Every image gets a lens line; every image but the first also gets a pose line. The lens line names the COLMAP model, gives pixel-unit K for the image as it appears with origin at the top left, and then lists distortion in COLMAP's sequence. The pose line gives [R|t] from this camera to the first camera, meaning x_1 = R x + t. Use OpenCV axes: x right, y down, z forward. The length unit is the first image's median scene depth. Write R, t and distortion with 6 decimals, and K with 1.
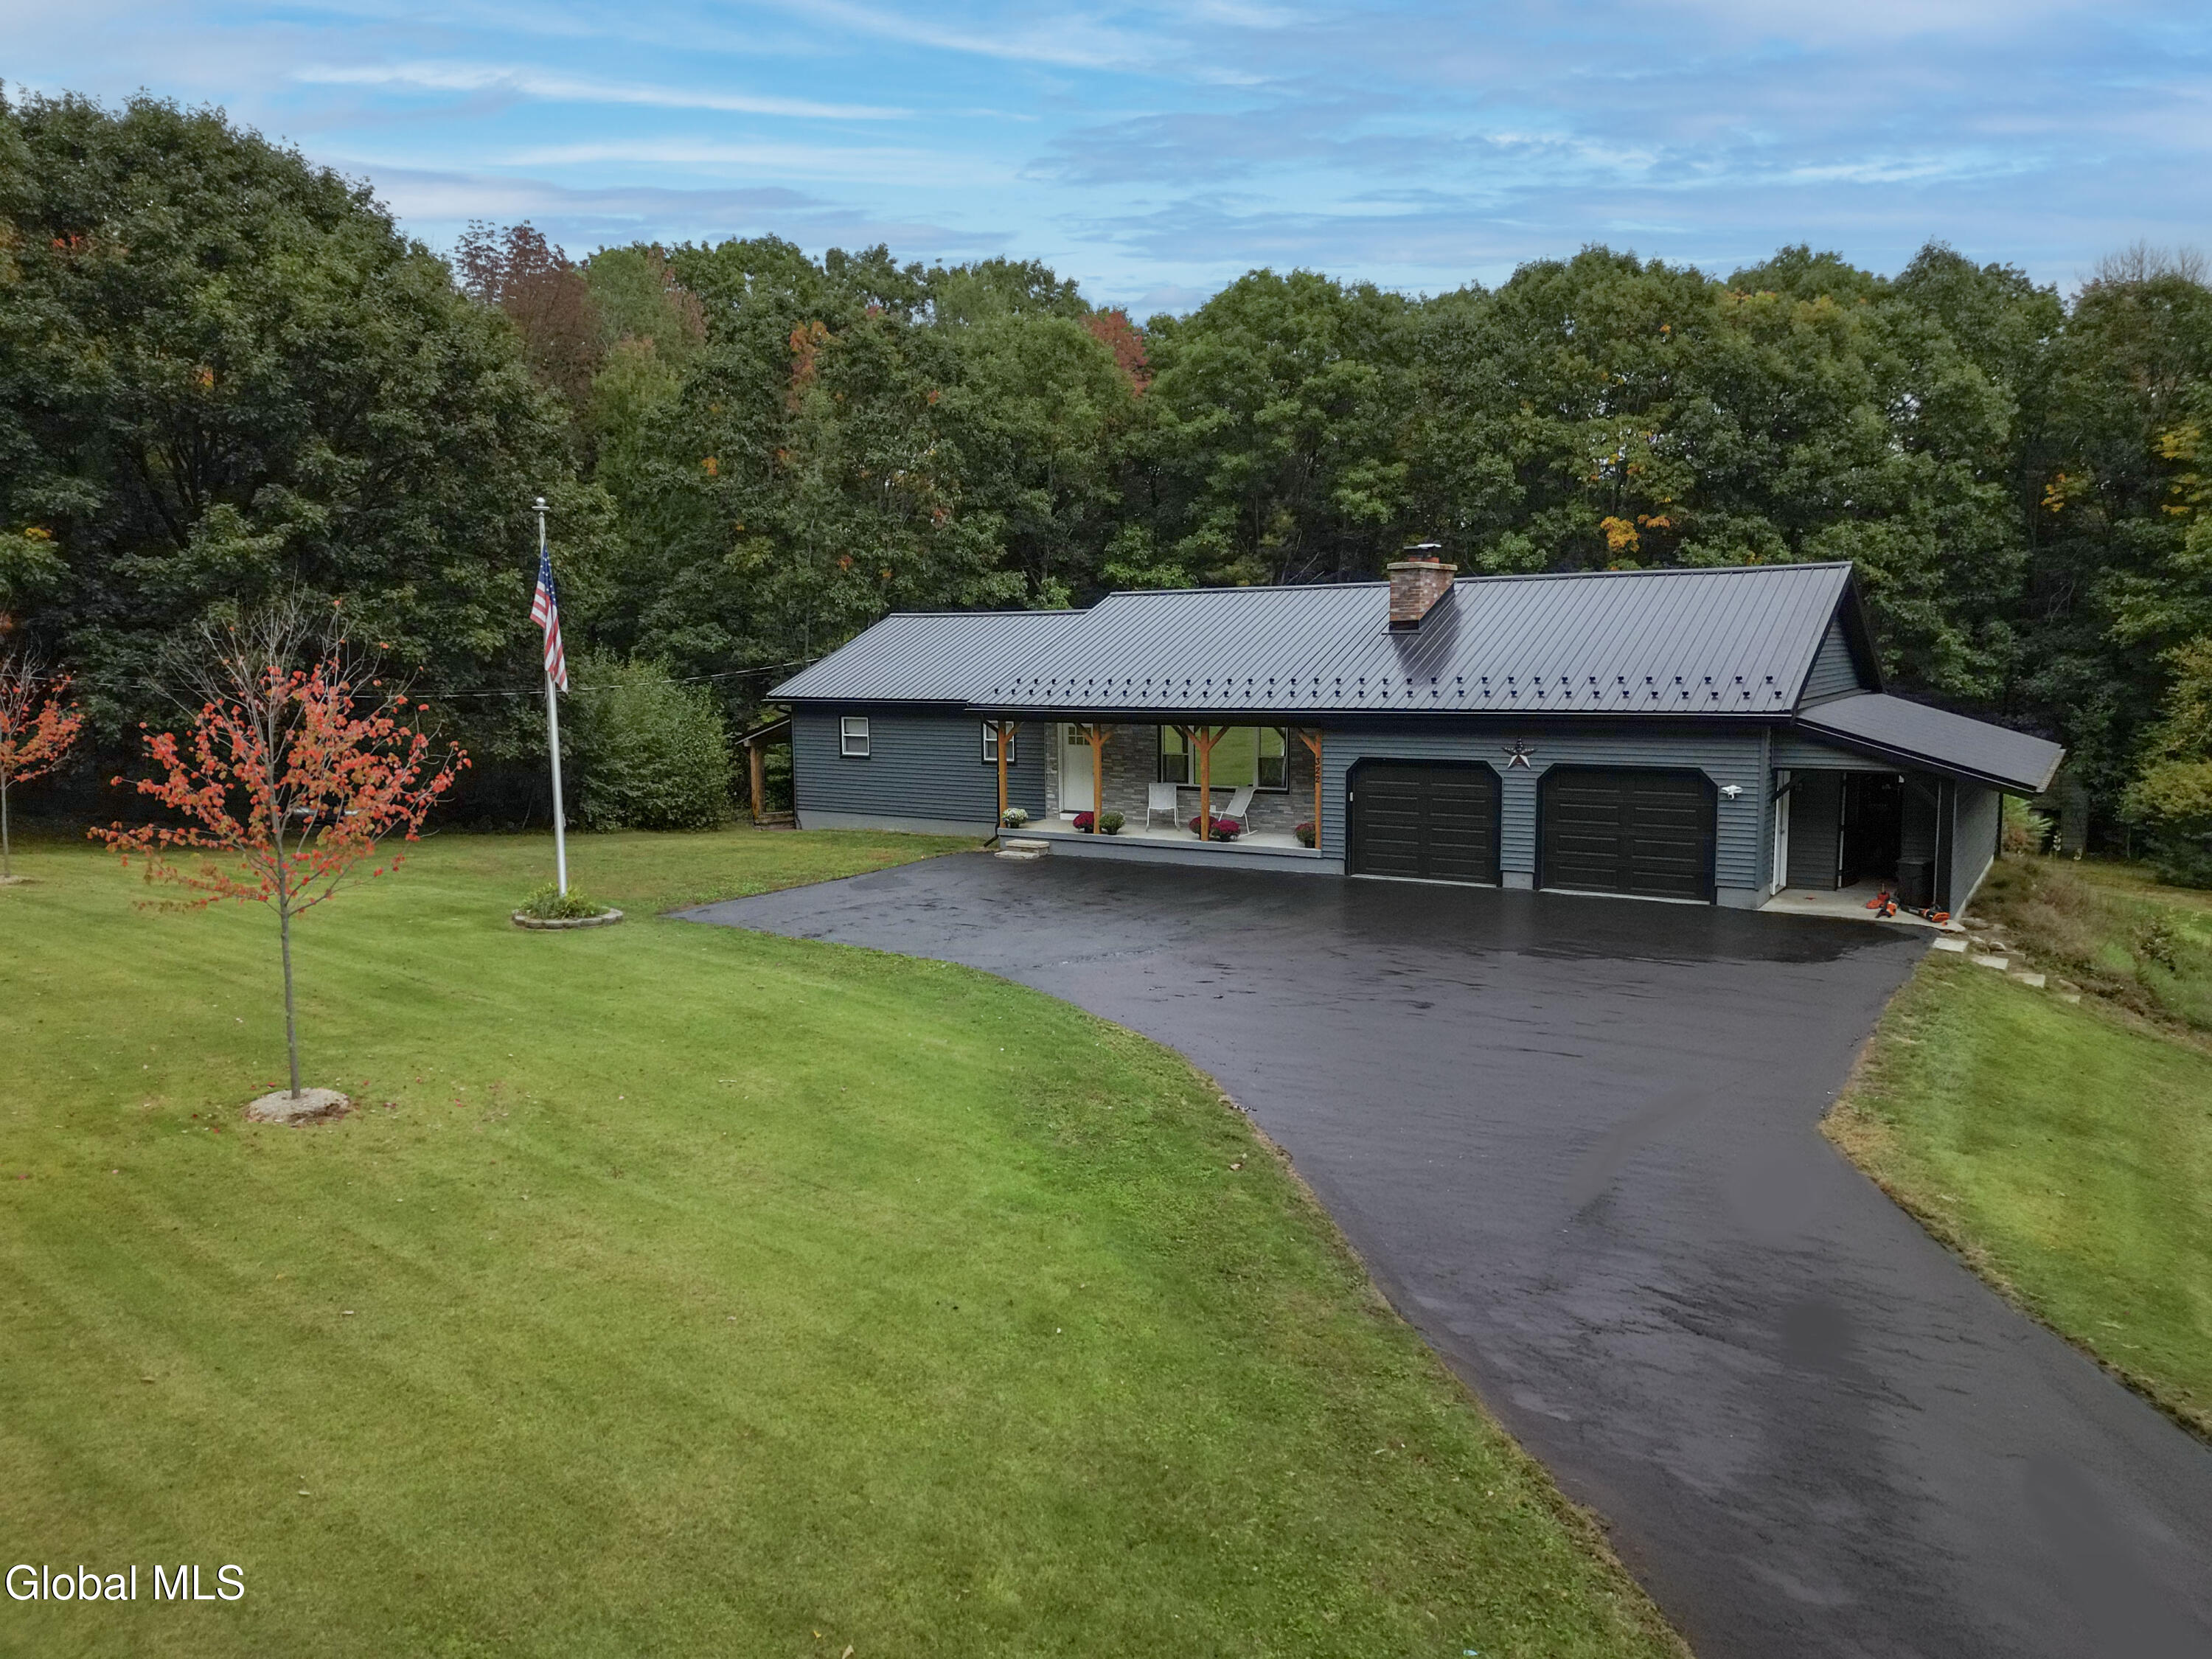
lens RADIAL K [[1552.9, 0, 1101.5], [0, 1552.9, 827.6], [0, 0, 1]] dist [0.047845, -0.033572]
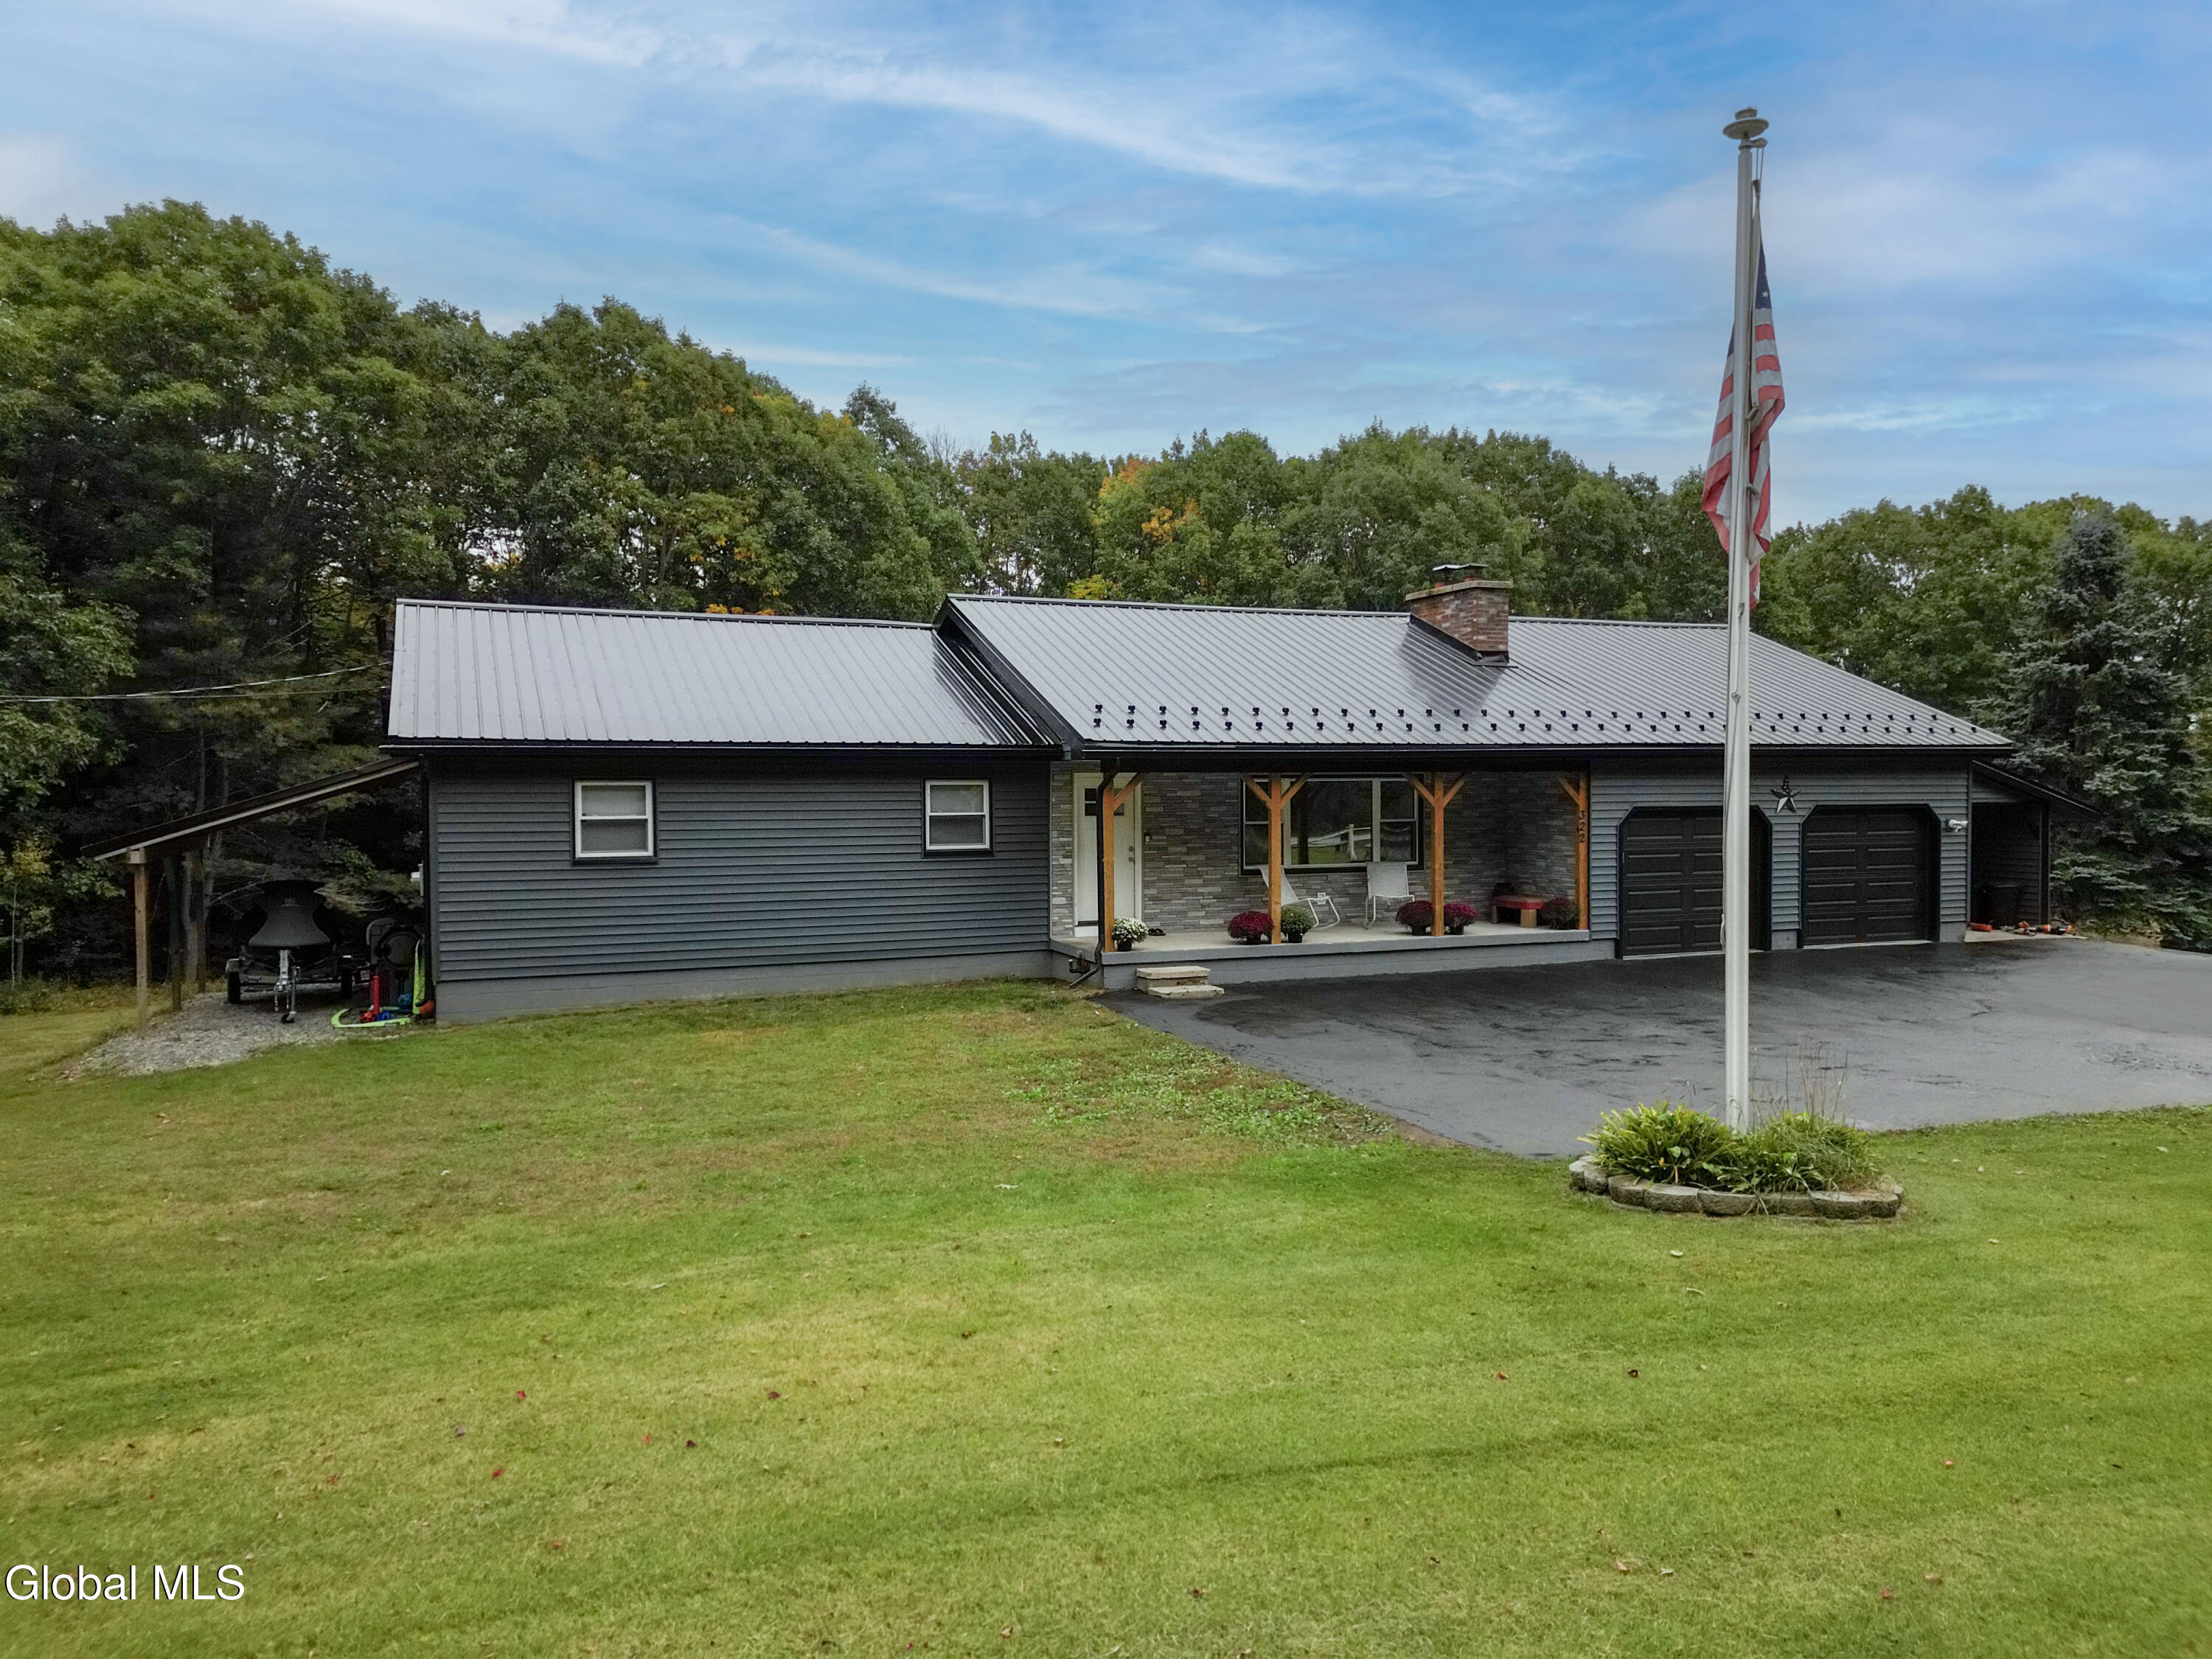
lens RADIAL K [[1546.5, 0, 1106.0], [0, 1546.5, 829.5], [0, 0, 1]] dist [0.077073, -0.073046]
pose [[0.541960, -0.008499, 0.840361, -0.597320], [0.096508, 0.993963, -0.052187, -0.016752], [-0.834844, 0.109385, 0.539509, 0.734040]]
